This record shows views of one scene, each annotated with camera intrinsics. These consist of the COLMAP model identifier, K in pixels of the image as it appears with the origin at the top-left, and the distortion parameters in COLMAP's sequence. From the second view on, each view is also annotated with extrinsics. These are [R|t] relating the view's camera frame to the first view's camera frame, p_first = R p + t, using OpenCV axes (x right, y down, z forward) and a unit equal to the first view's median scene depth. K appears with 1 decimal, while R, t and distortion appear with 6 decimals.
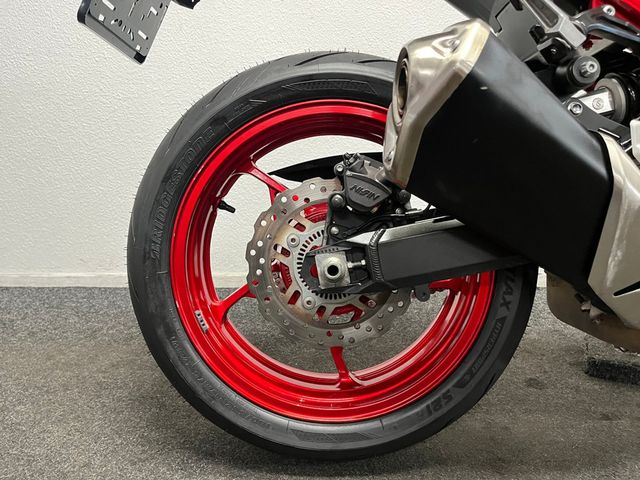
lens RADIAL K [[483.6, 0, 316.9], [0, 483.6, 236.0], [0, 0, 1]] dist [0.009768, -0.011514]
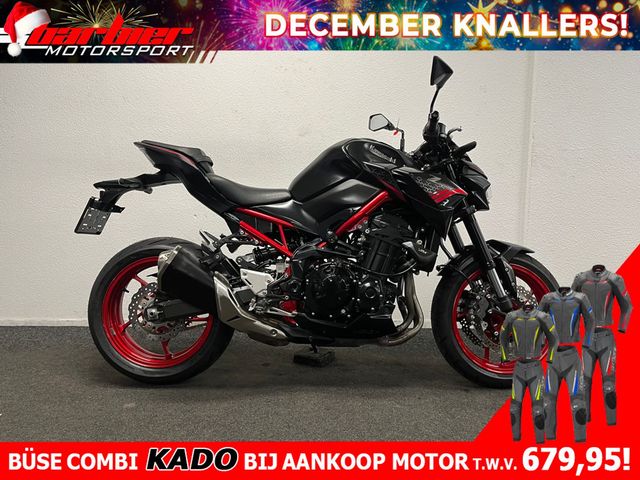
lens RADIAL K [[483.6, 0, 324.0], [0, 483.6, 244.1], [0, 0, 1]] dist [0.009768, -0.011514]
pose [[0.999988, 0.003901, 0.002975, 0.930793], [-0.003588, 0.995102, -0.098784, -0.058873], [-0.003346, 0.098773, 0.995104, -1.770224]]
